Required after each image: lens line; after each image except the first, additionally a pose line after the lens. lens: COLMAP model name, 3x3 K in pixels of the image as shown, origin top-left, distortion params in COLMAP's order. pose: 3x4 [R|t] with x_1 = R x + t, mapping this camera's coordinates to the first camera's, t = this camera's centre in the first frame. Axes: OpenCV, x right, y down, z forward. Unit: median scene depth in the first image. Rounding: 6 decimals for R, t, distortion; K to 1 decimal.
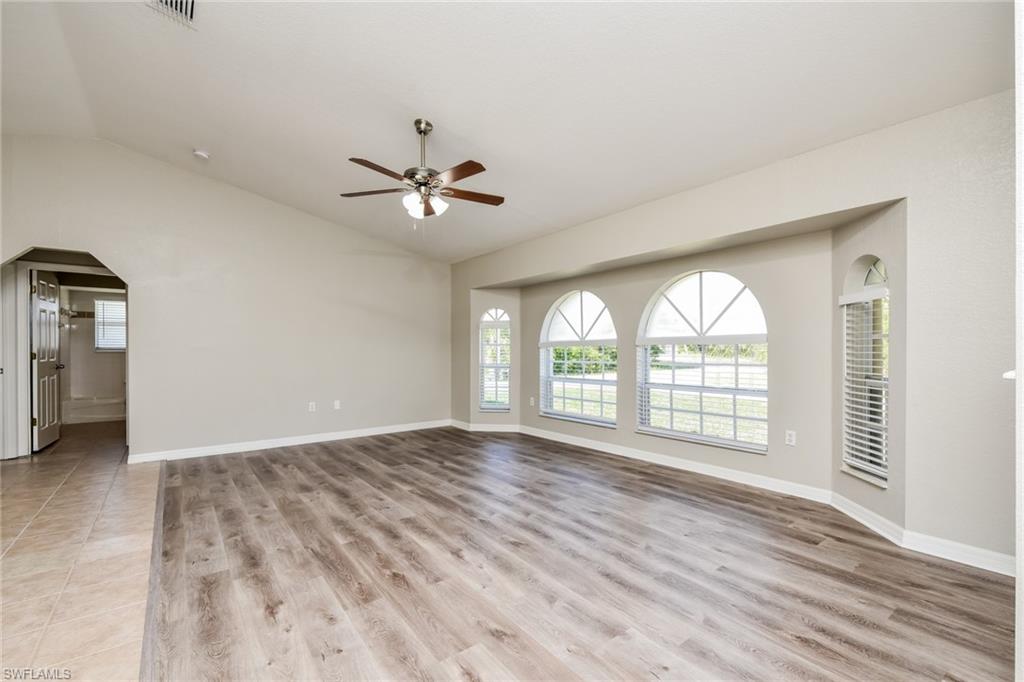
lens RADIAL K [[446.5, 0, 516.9], [0, 446.5, 345.8], [0, 0, 1]] dist [0.012837, -0.000137]
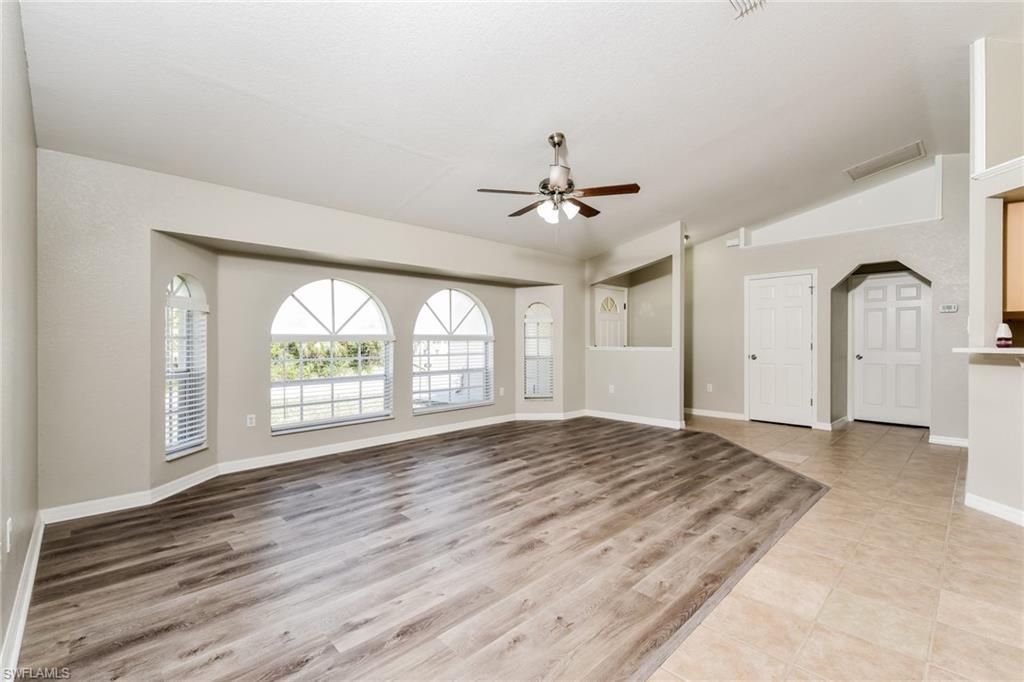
lens RADIAL K [[446.5, 0, 516.4], [0, 446.5, 343.5], [0, 0, 1]] dist [0.012837, -0.000137]
pose [[-0.122684, 0.006560, 0.992424, -1.215324], [0.002061, 0.999978, -0.006356, 0.020574], [-0.992444, 0.001265, -0.122695, 1.176956]]
